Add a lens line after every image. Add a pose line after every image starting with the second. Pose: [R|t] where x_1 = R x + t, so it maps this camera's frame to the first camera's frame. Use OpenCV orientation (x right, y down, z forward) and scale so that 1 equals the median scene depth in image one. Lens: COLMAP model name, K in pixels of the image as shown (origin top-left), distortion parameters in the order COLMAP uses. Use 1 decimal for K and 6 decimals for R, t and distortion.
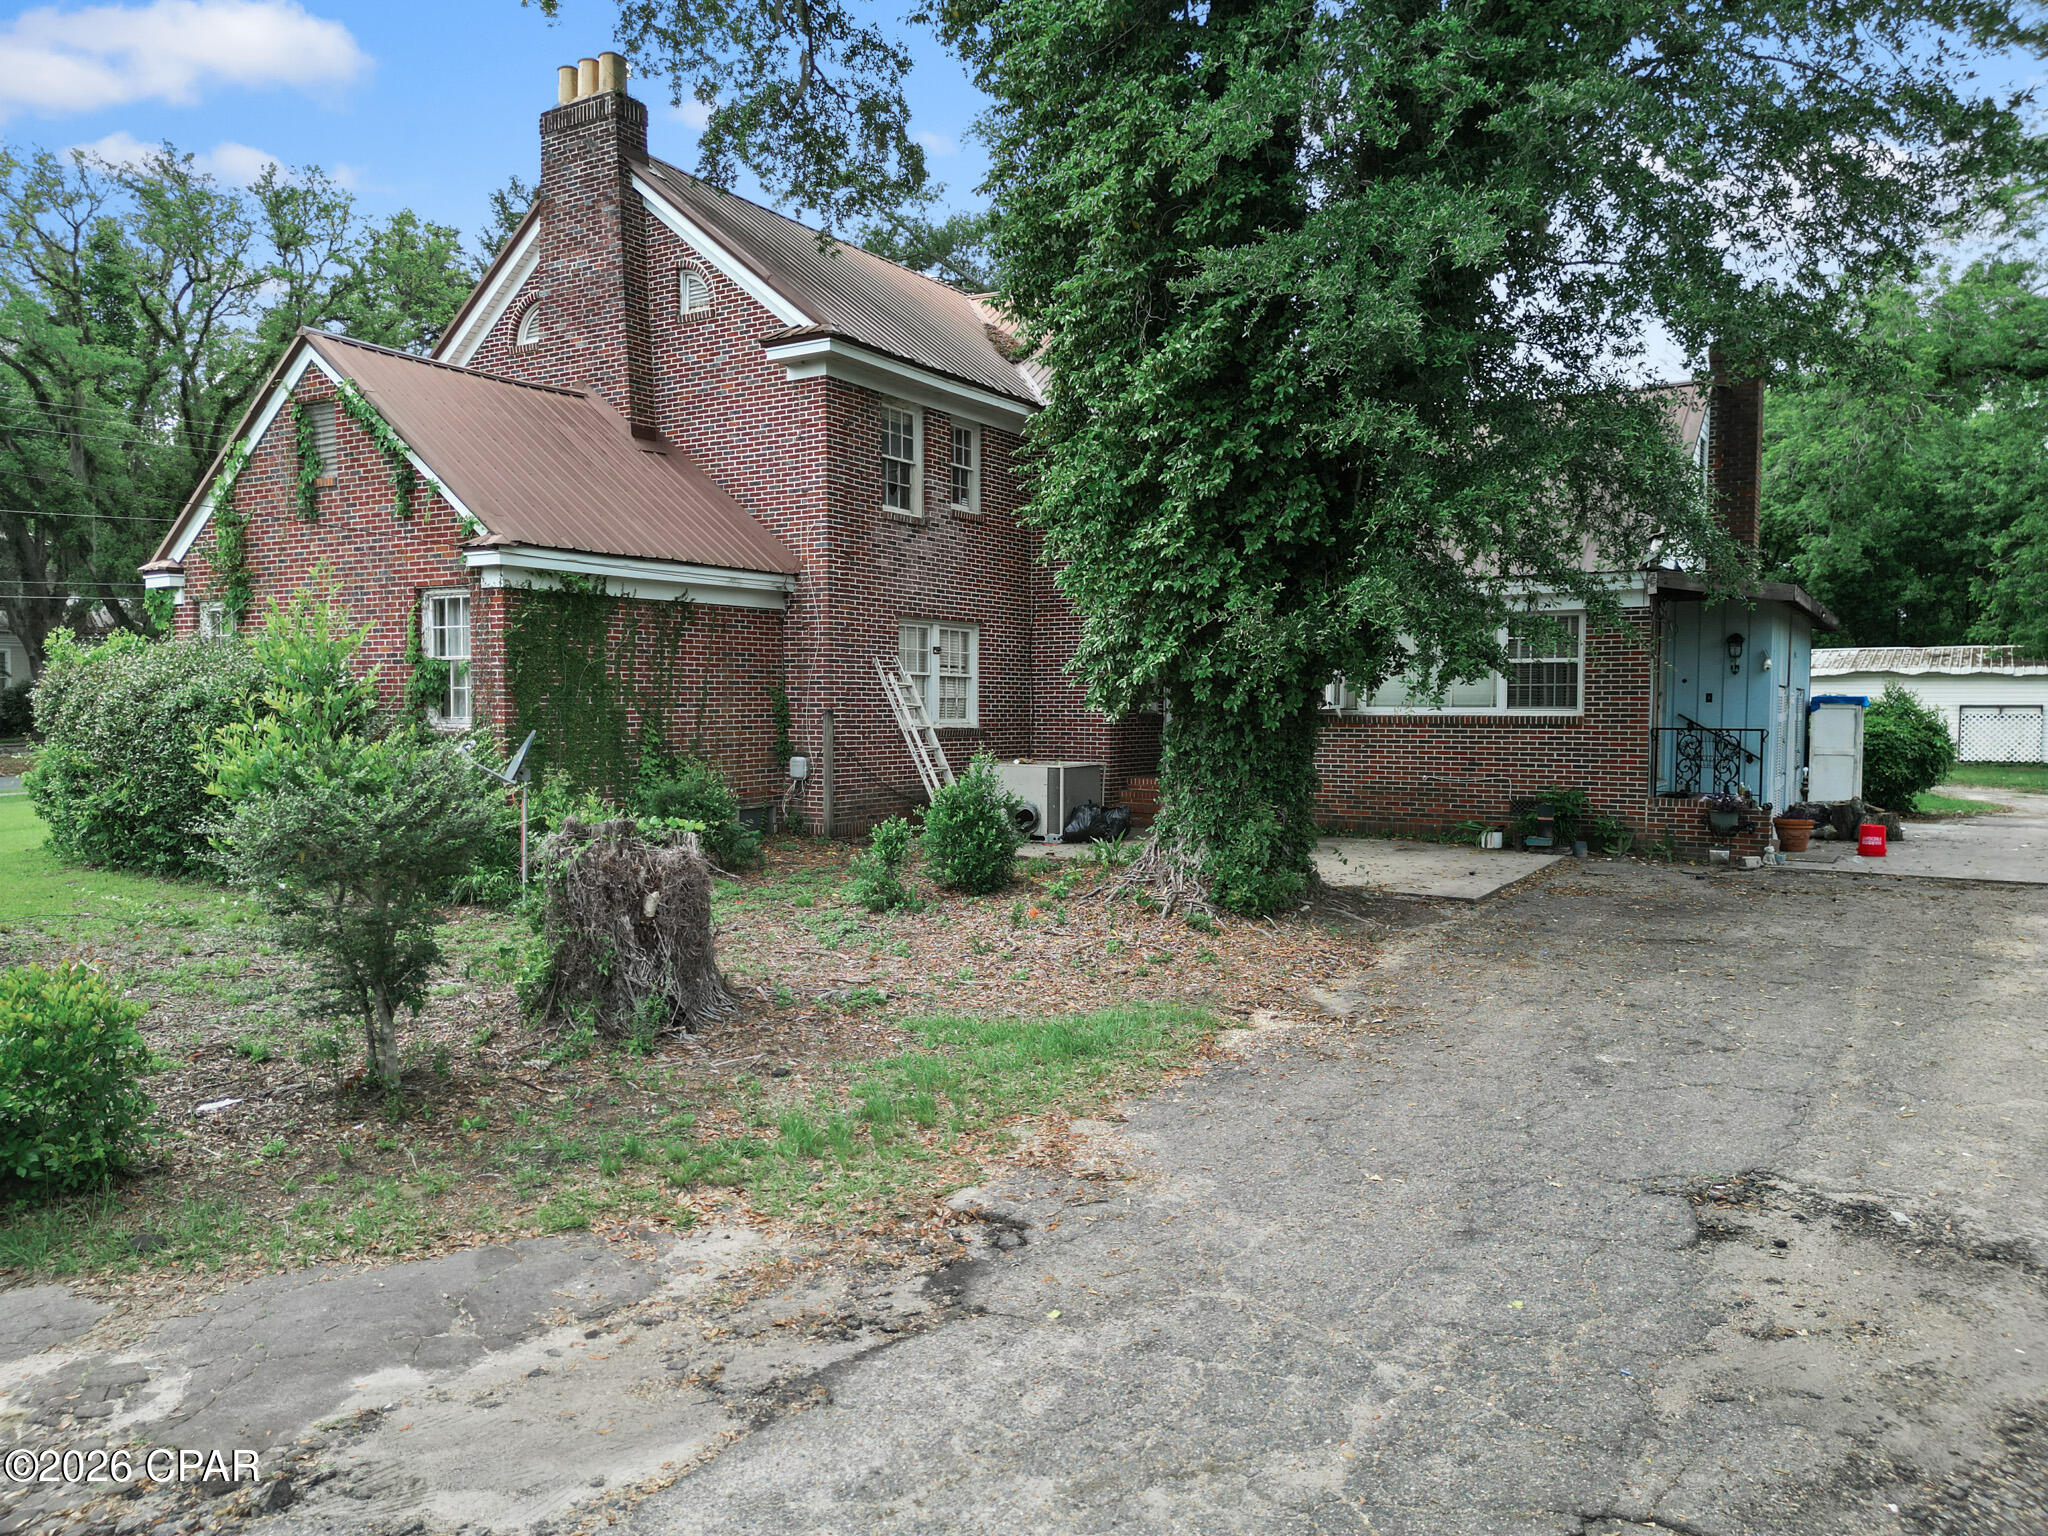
lens RADIAL K [[1434.6, 0, 1024.0], [0, 1434.6, 768.0], [0, 0, 1]] dist [0.071321, -0.078226]
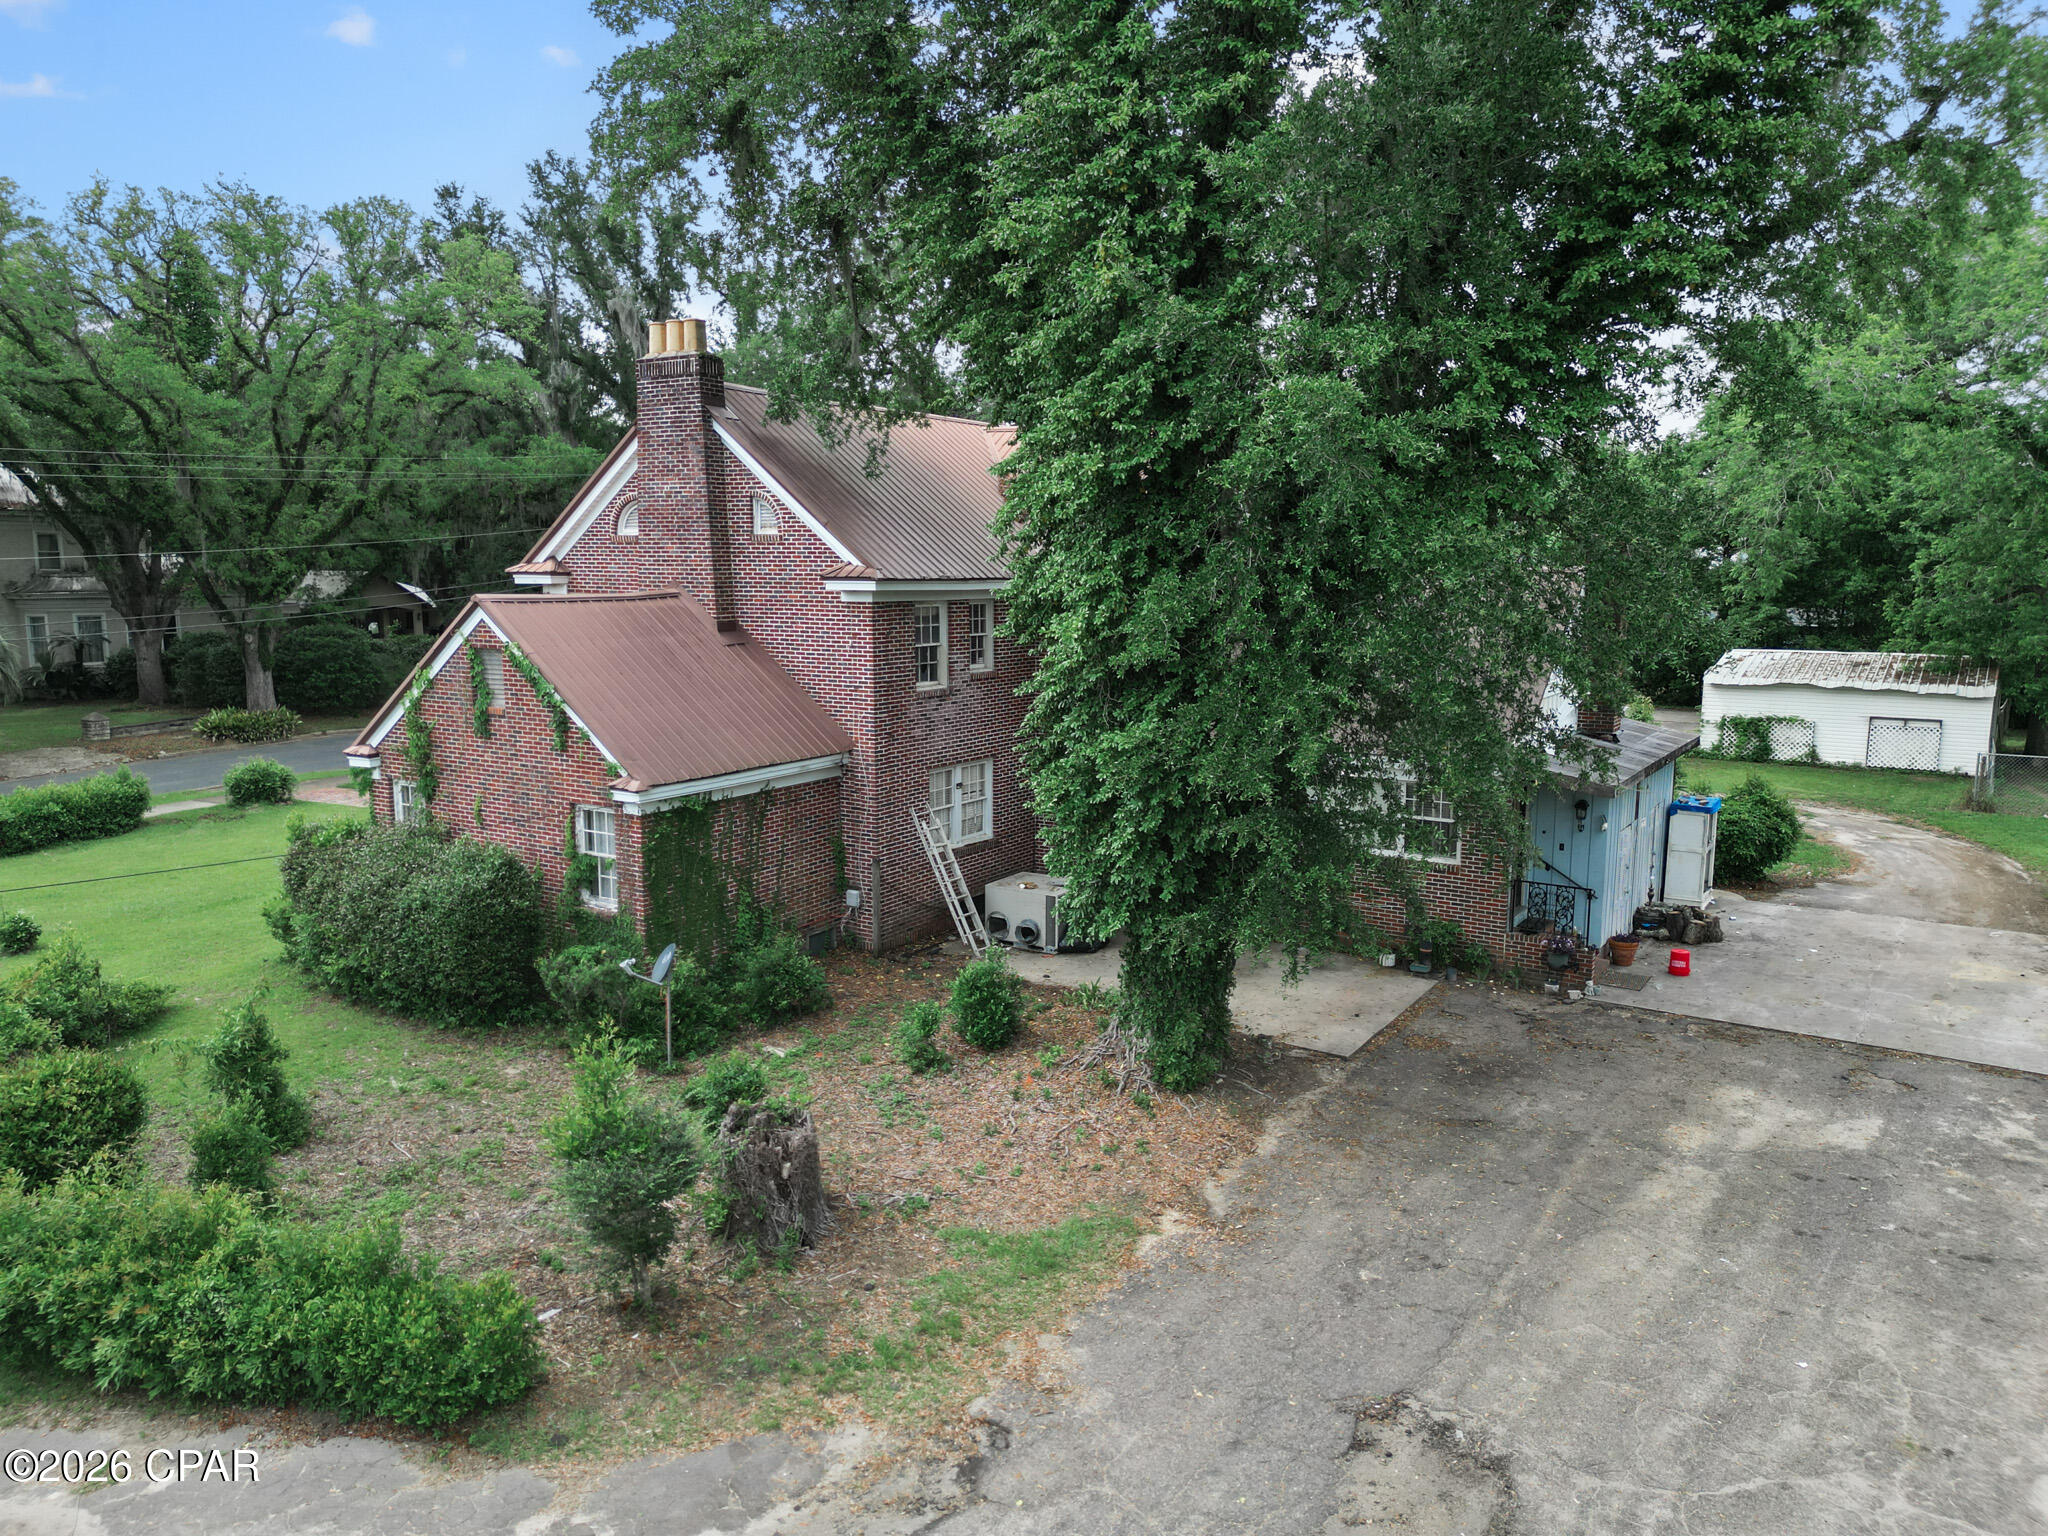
lens RADIAL K [[1434.6, 0, 1024.0], [0, 1434.6, 768.0], [0, 0, 1]] dist [0.071321, -0.078226]
pose [[0.999883, -0.000413, -0.015316, 0.019308], [0.001952, 0.994923, 0.100616, -0.286757], [0.015197, -0.100634, 0.994807, -0.314924]]
